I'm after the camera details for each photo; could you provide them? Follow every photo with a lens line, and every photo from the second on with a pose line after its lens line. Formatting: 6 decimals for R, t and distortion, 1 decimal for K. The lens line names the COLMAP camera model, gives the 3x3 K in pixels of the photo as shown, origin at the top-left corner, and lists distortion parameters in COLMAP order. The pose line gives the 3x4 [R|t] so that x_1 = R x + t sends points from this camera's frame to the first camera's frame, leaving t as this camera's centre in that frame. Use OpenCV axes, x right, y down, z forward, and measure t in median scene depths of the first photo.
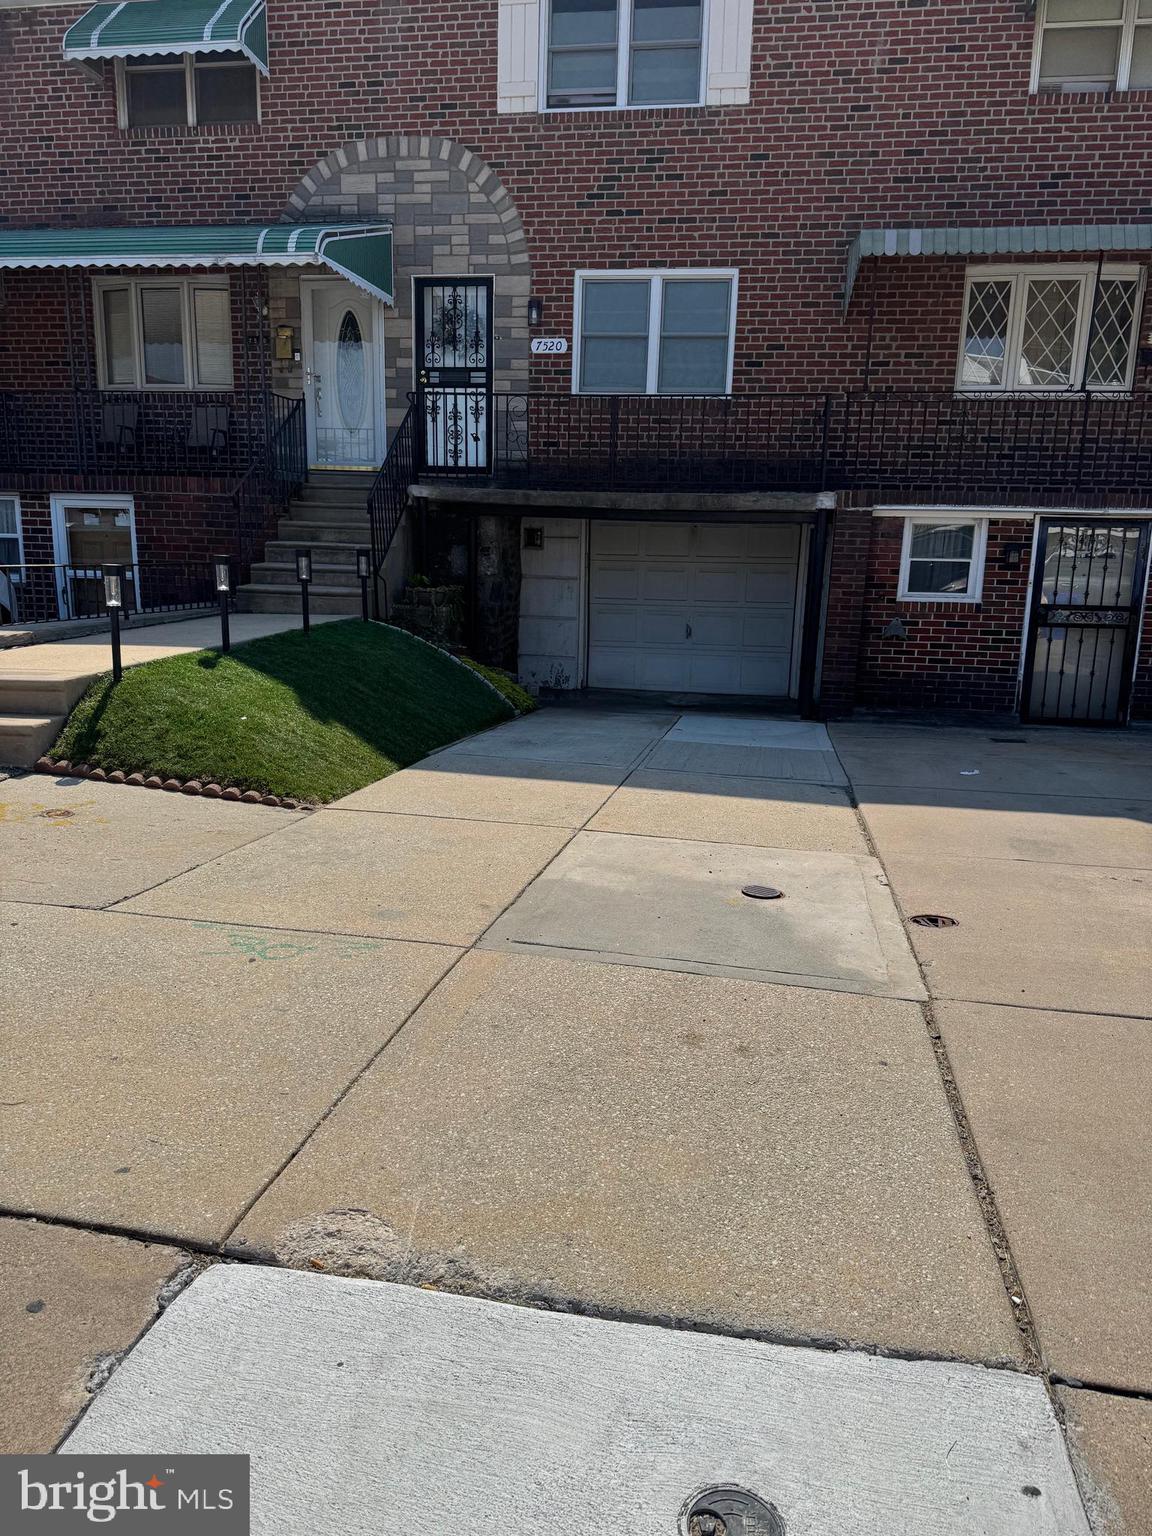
lens RADIAL K [[1071.5, 0, 575.8], [0, 1071.5, 784.2], [0, 0, 1]] dist [-0.006236, -0.025374]
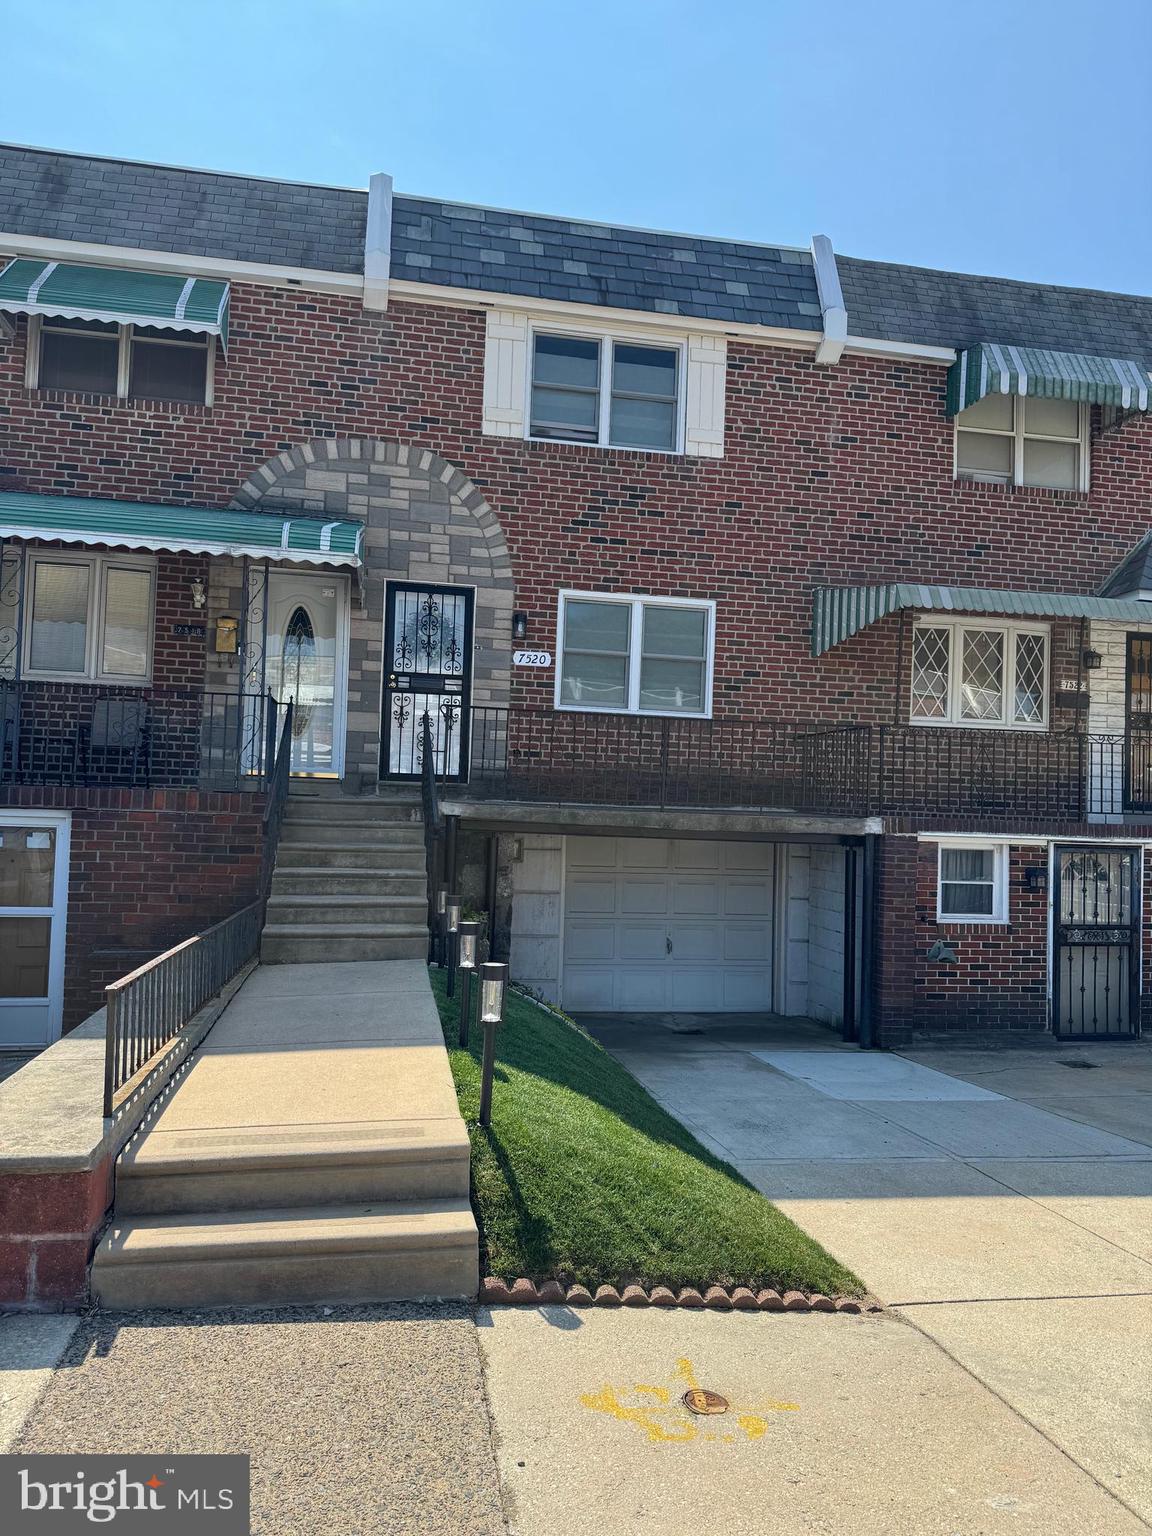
lens RADIAL K [[1071.5, 0, 581.5], [0, 1071.5, 770.6], [0, 0, 1]] dist [-0.006236, -0.025374]
pose [[0.935034, 0.020601, 0.353959, -0.339505], [0.070233, 0.967767, -0.241856, -0.082211], [-0.347532, 0.251004, 0.903448, 0.150572]]
